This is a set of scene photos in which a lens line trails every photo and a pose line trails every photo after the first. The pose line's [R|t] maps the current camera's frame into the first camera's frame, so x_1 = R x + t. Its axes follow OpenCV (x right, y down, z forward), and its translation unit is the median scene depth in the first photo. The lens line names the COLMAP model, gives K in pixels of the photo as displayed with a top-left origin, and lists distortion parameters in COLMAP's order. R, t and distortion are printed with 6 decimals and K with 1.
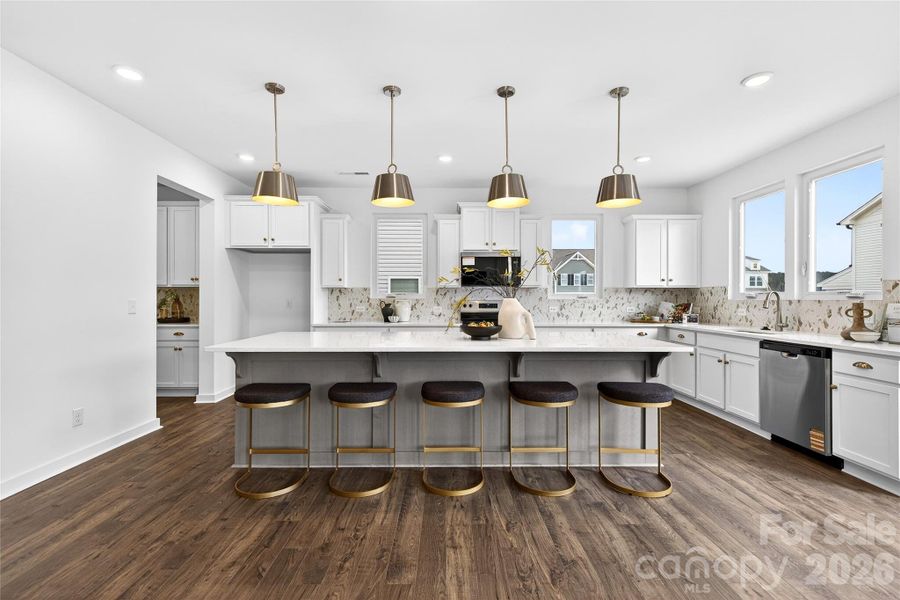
lens RADIAL K [[404.6, 0, 450.2], [0, 404.6, 299.8], [0, 0, 1]] dist [0.004865, 0.000618]
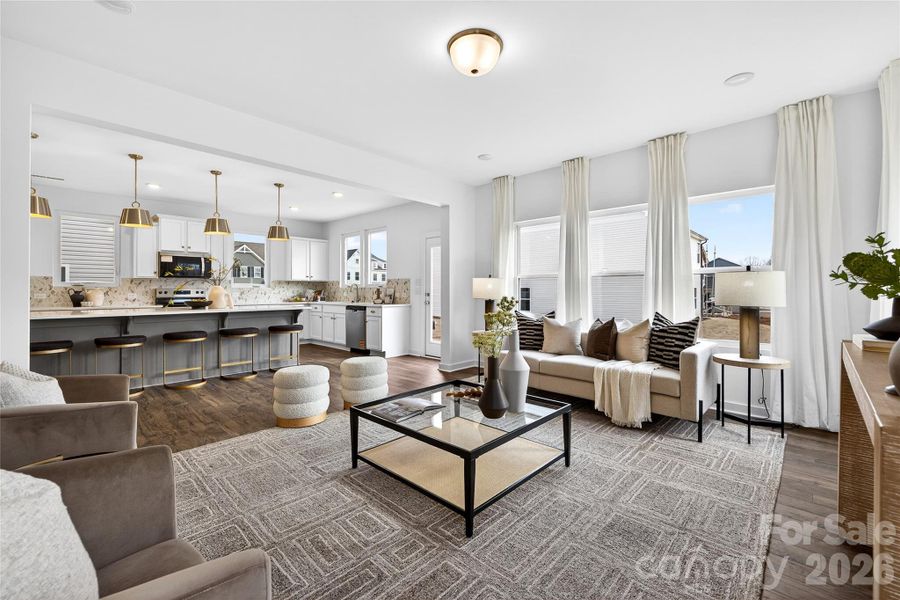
lens RADIAL K [[378.6, 0, 451.8], [0, 378.6, 290.5], [0, 0, 1]] dist [0.000916, -0.000457]
pose [[0.690858, -0.002000, 0.722987, -0.216297], [0.004792, 0.999987, -0.001813, 0.016419], [-0.722974, 0.004717, 0.690859, -0.566511]]
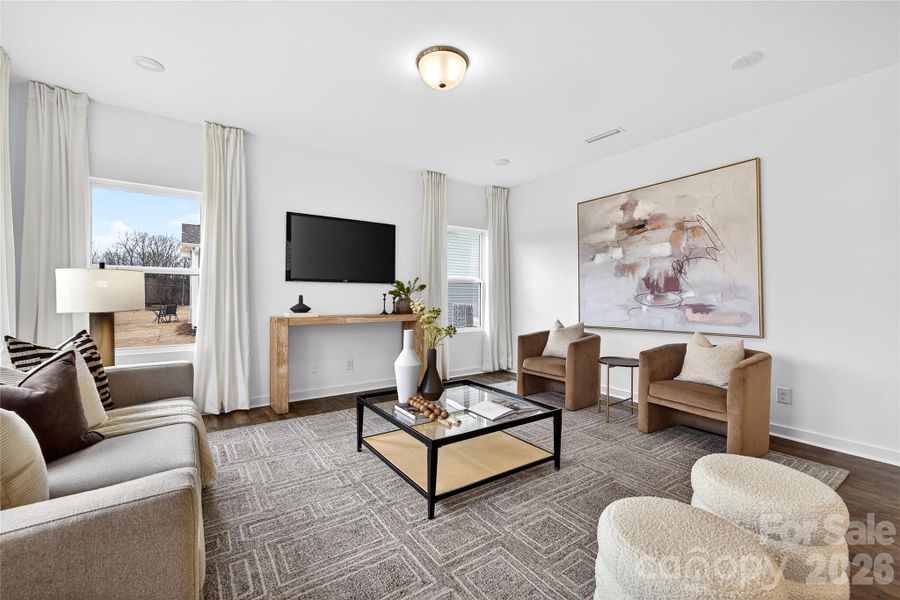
lens RADIAL K [[378.6, 0, 452.3], [0, 378.6, 293.5], [0, 0, 1]] dist [0.000916, -0.000457]
pose [[-0.823466, -0.006562, -0.567327, 0.452198], [-0.012695, 0.999896, 0.006861, 0.009581], [0.567223, 0.012852, -0.823464, 0.196035]]
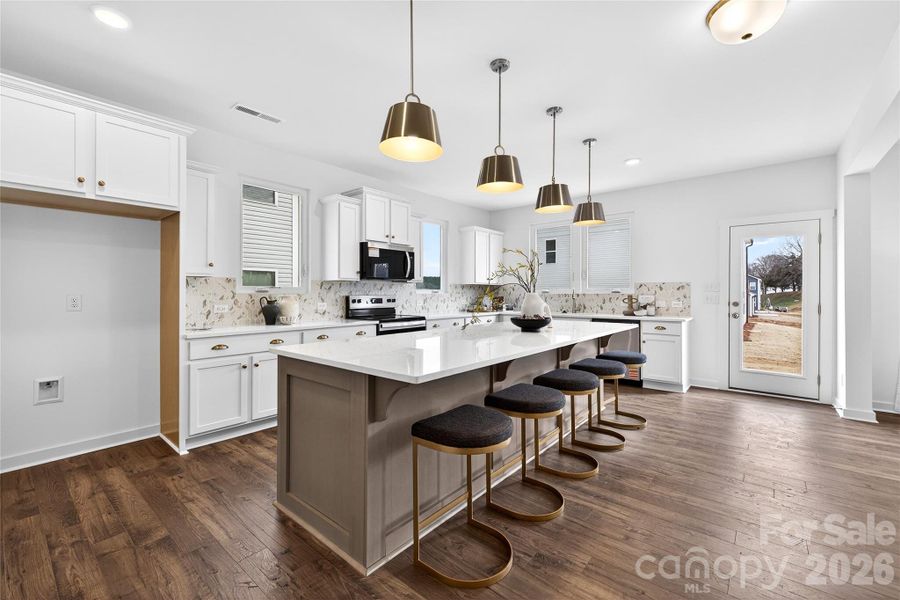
lens RADIAL K [[378.6, 0, 449.7], [0, 378.6, 294.3], [0, 0, 1]] dist [0.000916, -0.000457]
pose [[0.649748, -0.003322, 0.760143, -0.515691], [0.004279, 0.999991, 0.000713, -0.000374], [-0.760138, 0.002789, 0.649756, 0.319422]]
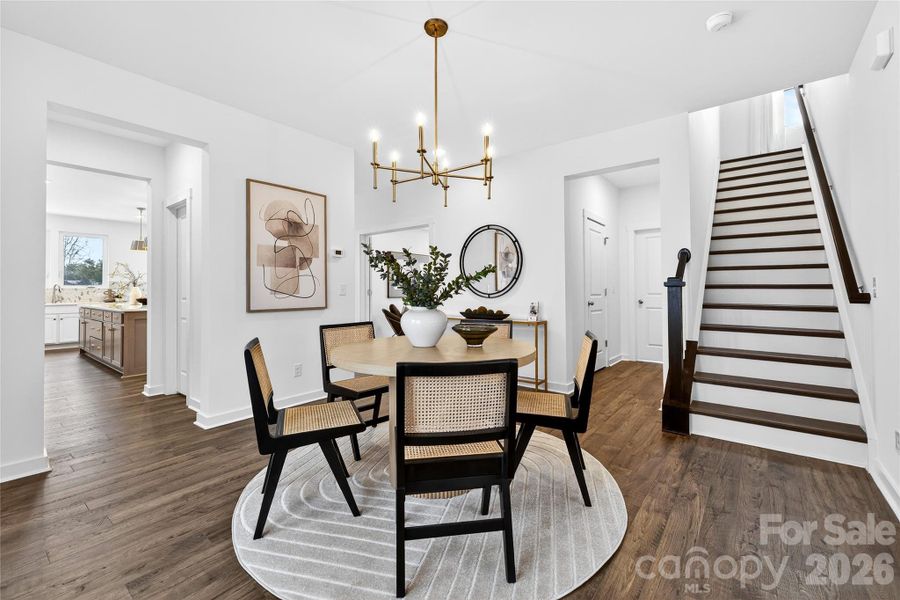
lens RADIAL K [[378.6, 0, 449.7], [0, 378.6, 290.8], [0, 0, 1]] dist [0.000916, -0.000457]
pose [[-0.788076, 0.000742, 0.615577, -1.596087], [0.005472, 0.999968, 0.005800, 0.010171], [-0.615553, 0.007939, -0.788055, 1.021726]]
